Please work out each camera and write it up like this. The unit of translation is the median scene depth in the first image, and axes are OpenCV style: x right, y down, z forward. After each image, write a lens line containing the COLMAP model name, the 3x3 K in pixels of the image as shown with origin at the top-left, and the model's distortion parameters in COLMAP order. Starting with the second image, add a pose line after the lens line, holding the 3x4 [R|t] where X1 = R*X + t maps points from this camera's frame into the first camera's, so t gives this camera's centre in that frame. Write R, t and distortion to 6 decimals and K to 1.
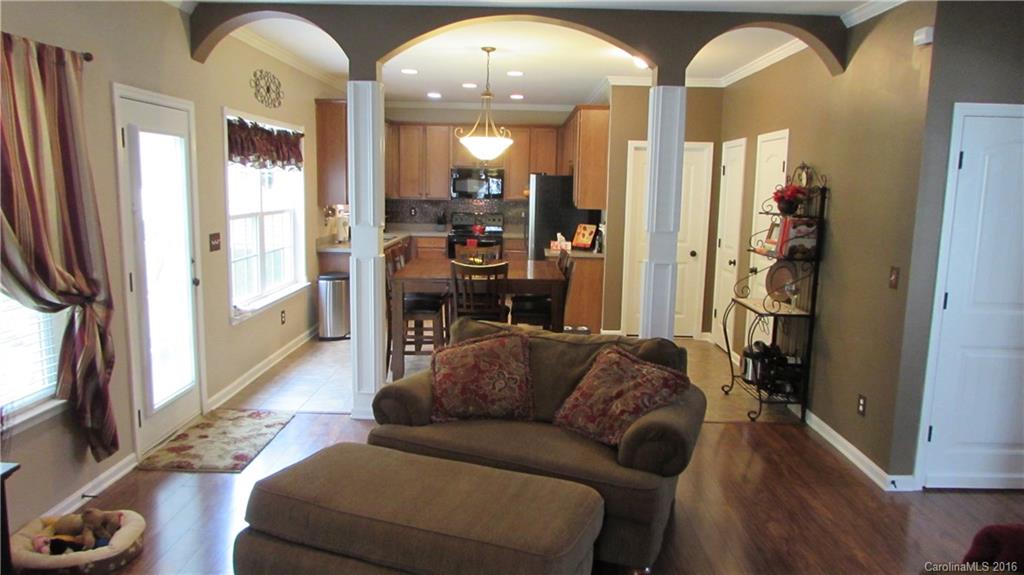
lens RADIAL K [[714.3, 0, 512.0], [0, 714.3, 287.5], [0, 0, 1]] dist [-0.038141, -0.002238]
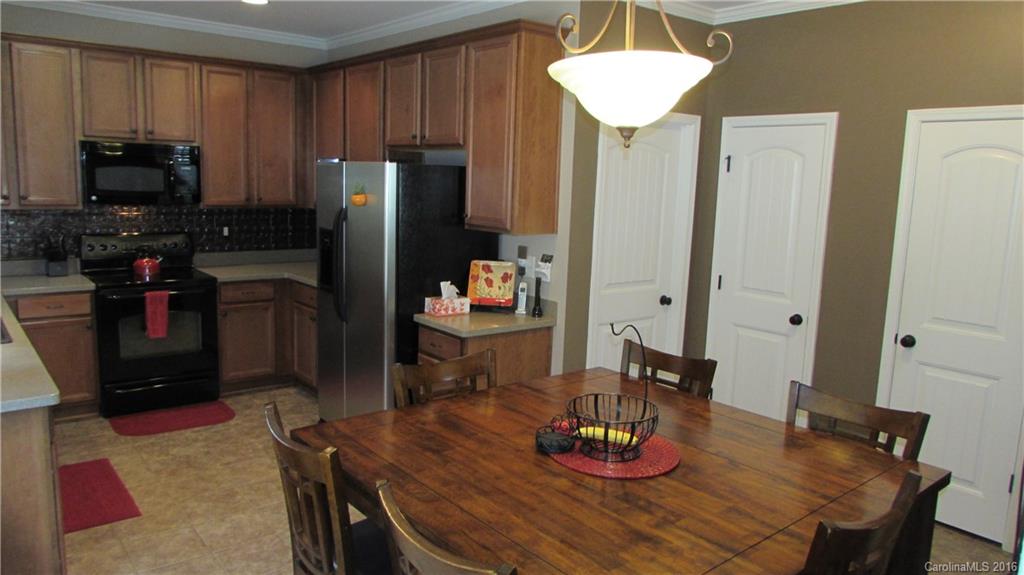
lens RADIAL K [[714.3, 0, 512.0], [0, 714.3, 287.5], [0, 0, 1]] dist [-0.038141, -0.002238]
pose [[0.760327, -0.090370, 0.643224, -0.216740], [0.074828, 0.995868, 0.051464, -0.093843], [-0.645217, 0.009001, 0.763947, 0.593221]]
